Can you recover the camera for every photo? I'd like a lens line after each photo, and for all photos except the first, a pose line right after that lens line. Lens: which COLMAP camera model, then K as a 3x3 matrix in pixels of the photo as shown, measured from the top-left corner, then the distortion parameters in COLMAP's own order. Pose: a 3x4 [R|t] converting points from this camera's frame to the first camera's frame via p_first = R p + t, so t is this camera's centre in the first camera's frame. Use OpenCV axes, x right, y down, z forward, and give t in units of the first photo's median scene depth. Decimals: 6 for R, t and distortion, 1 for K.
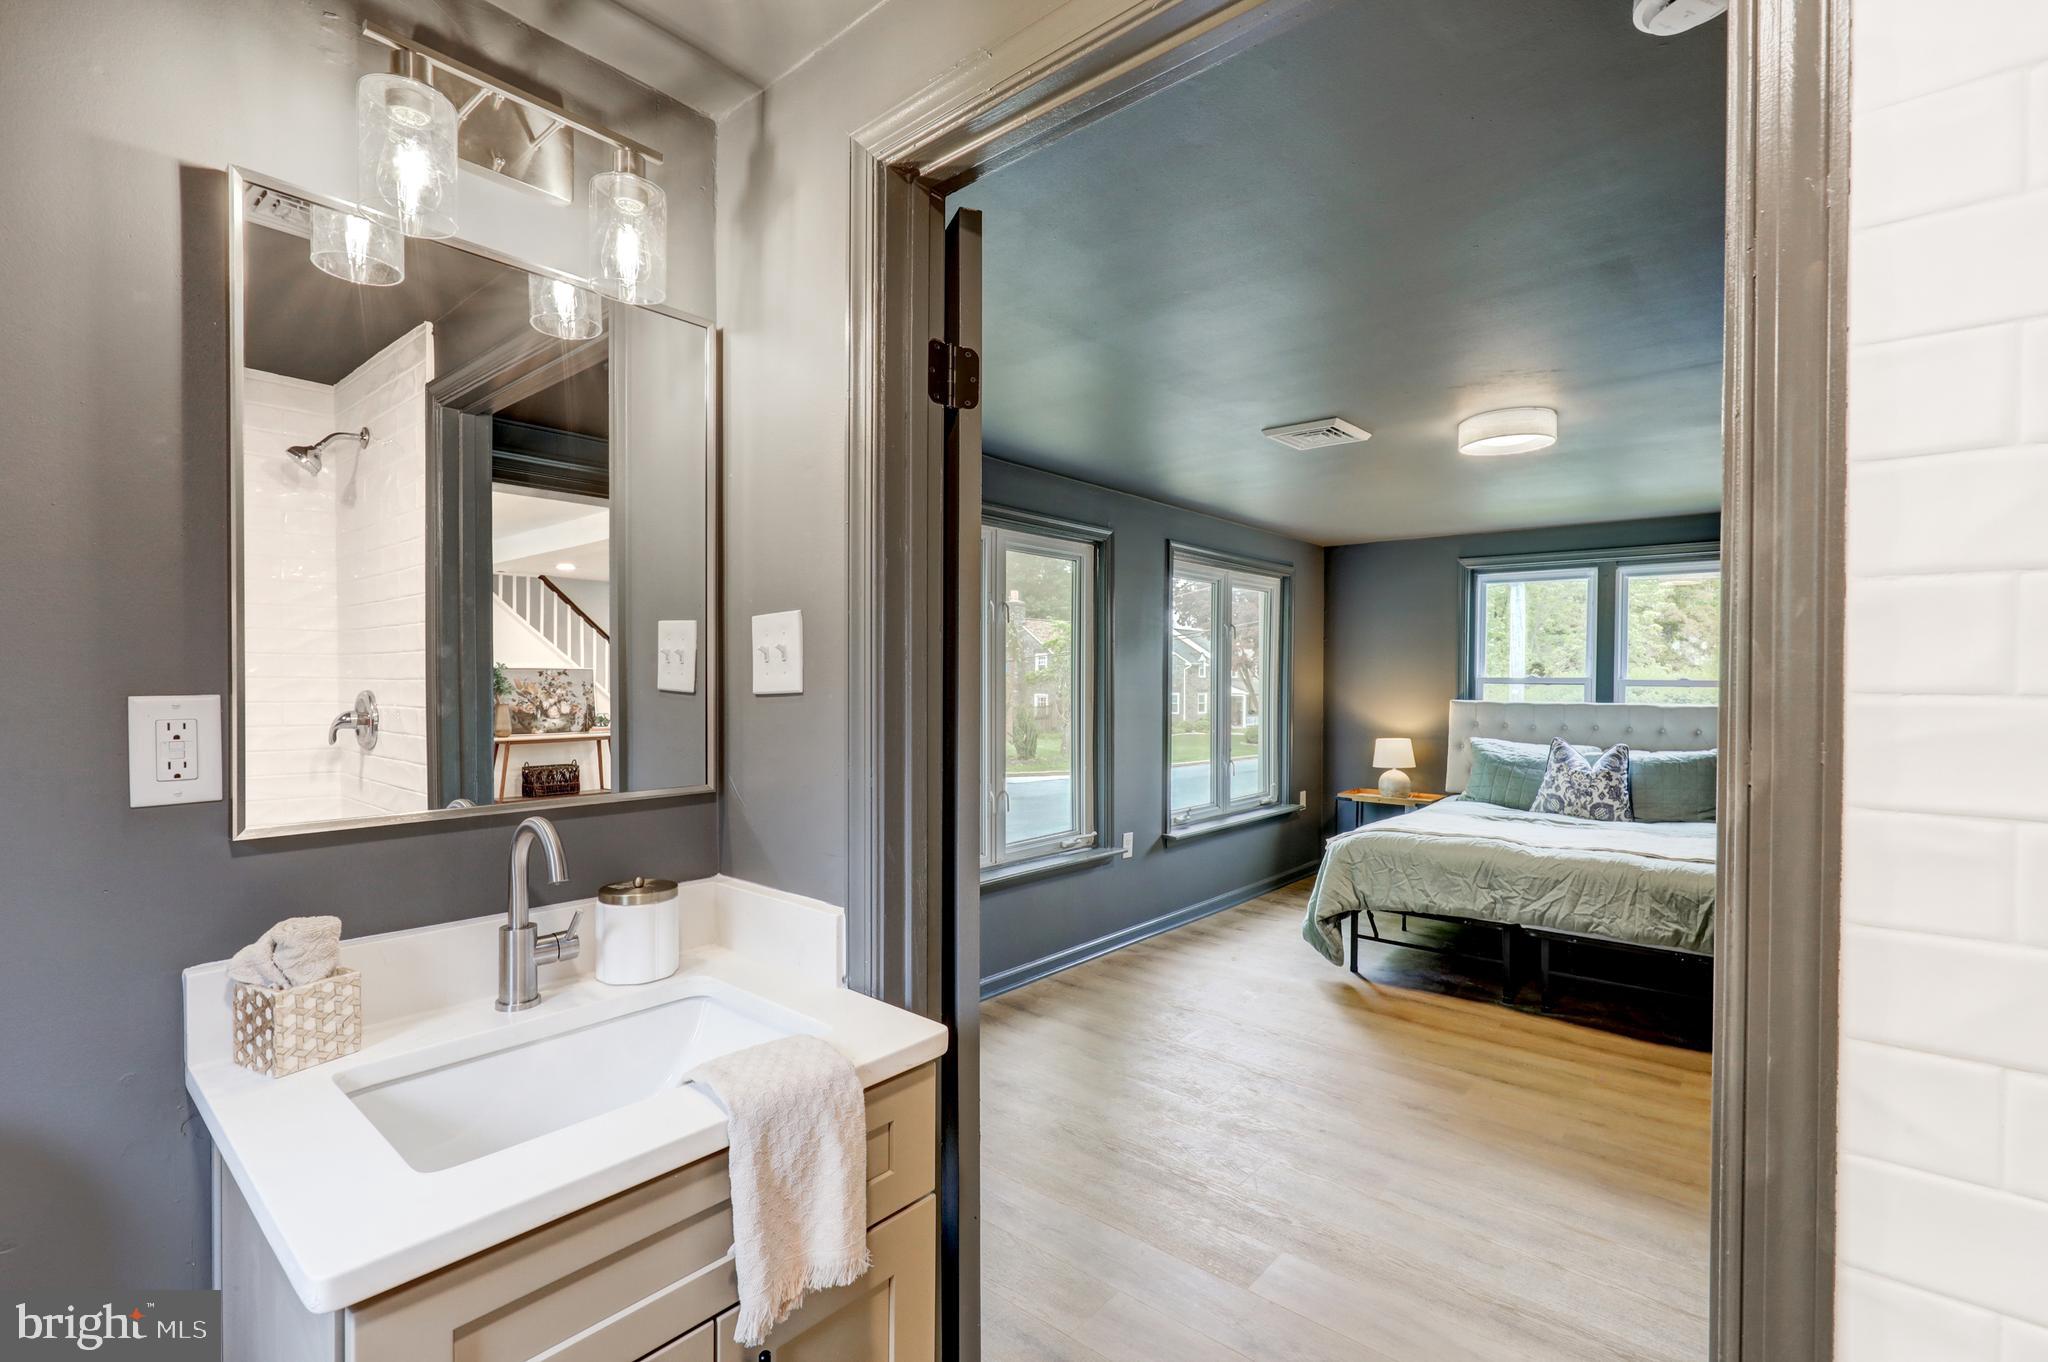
lens RADIAL K [[935.0, 0, 1026.7], [0, 935.0, 684.7], [0, 0, 1]] dist [0.003027, -0.002405]
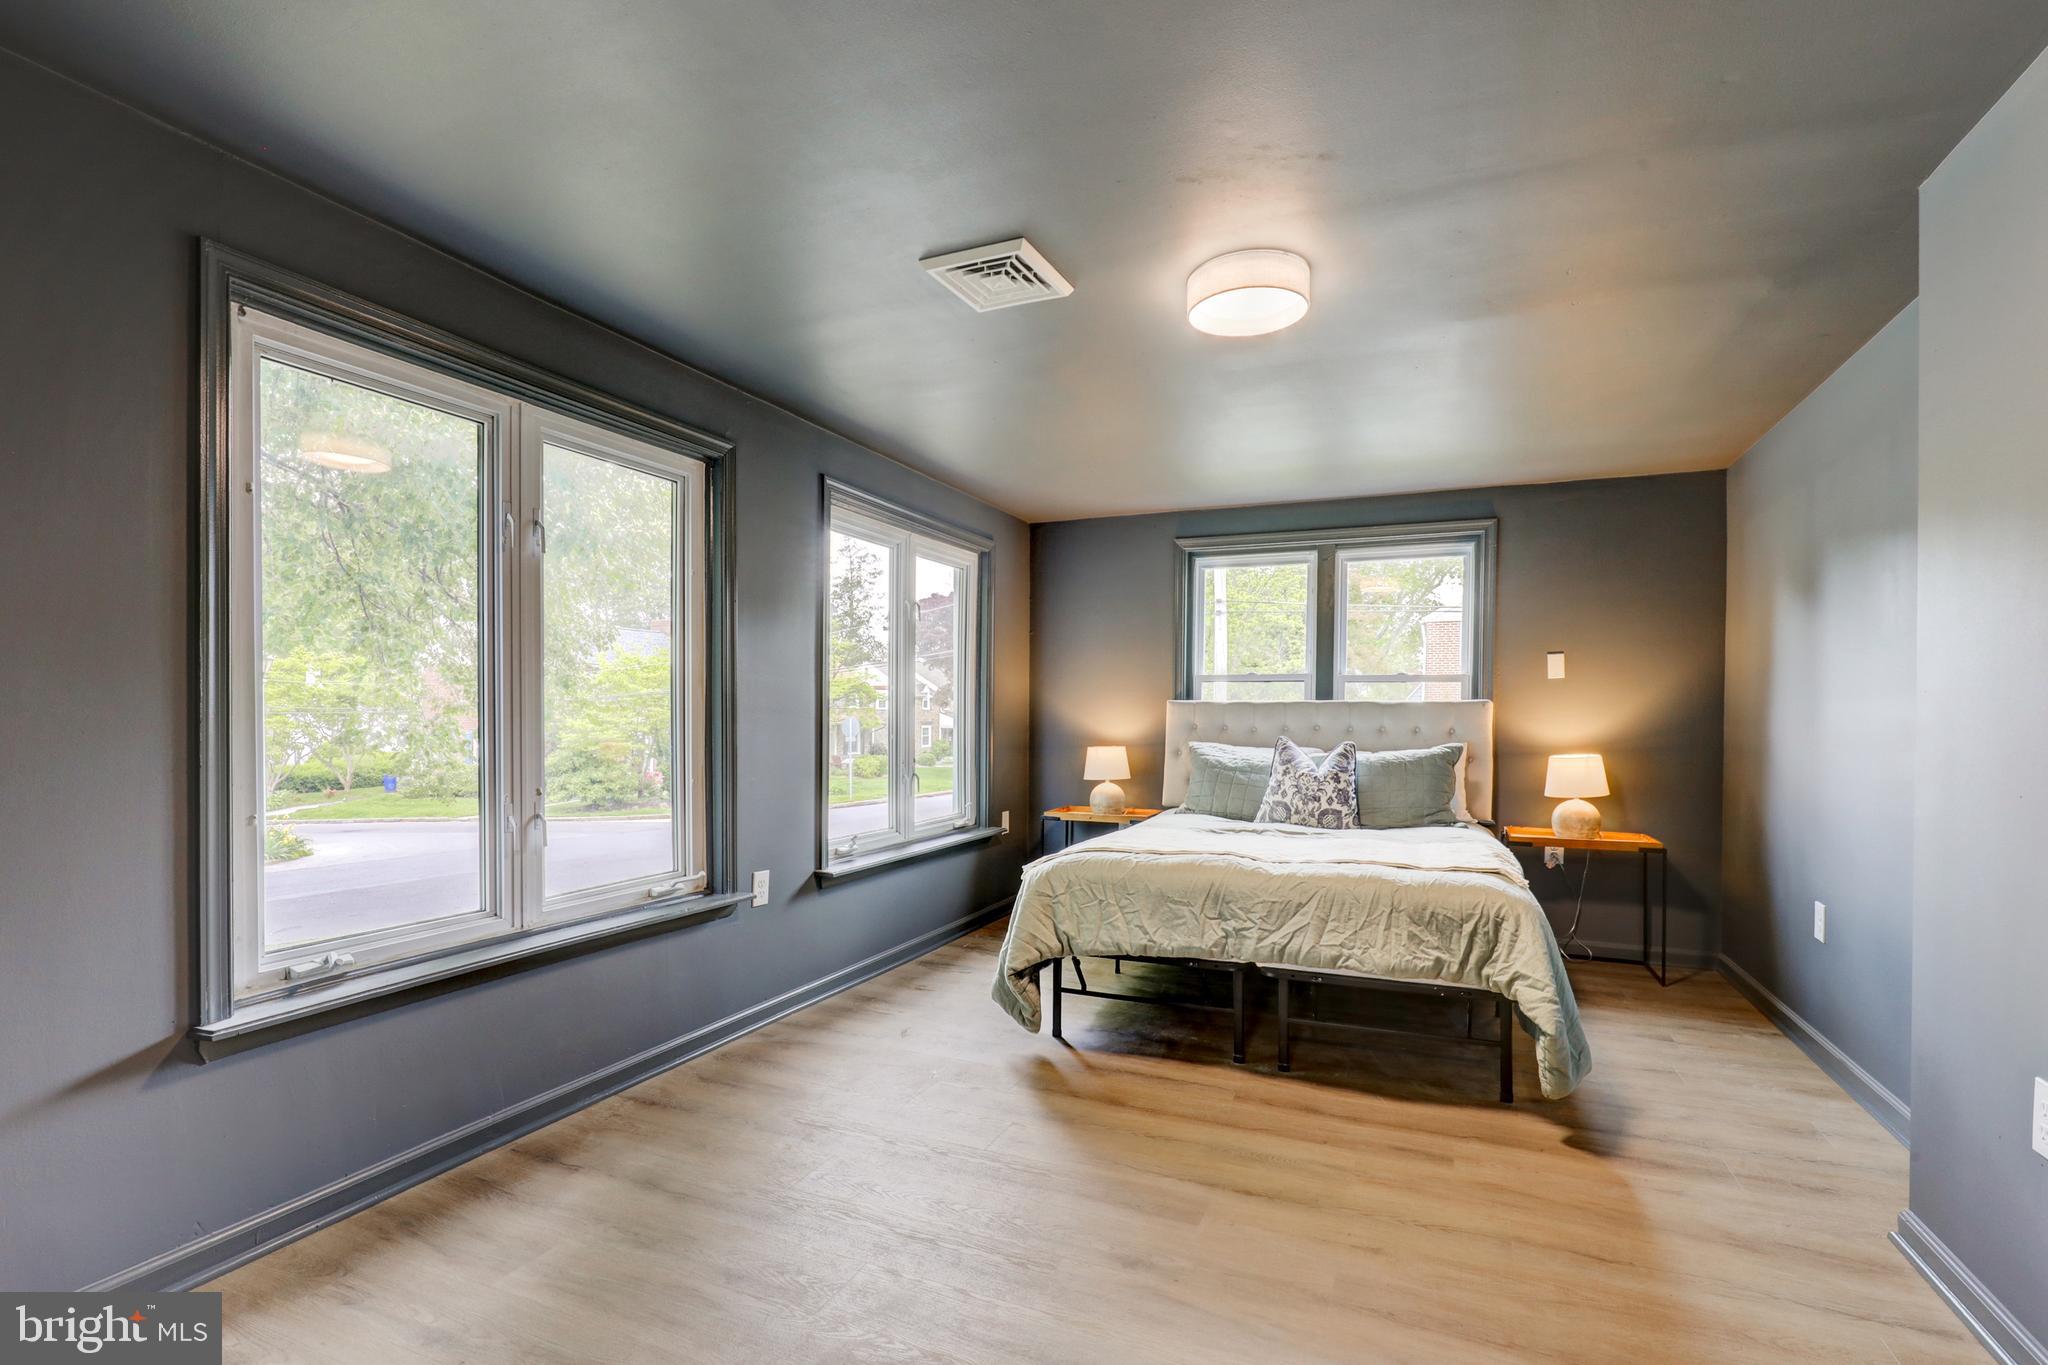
lens RADIAL K [[935.0, 0, 1055.8], [0, 935.0, 727.5], [0, 0, 1]] dist [0.003027, -0.002405]
pose [[0.950399, -0.002278, 0.311026, 0.107260], [0.000717, 0.999987, 0.005130, 0.047401], [-0.311034, -0.004652, 0.950388, 0.262917]]
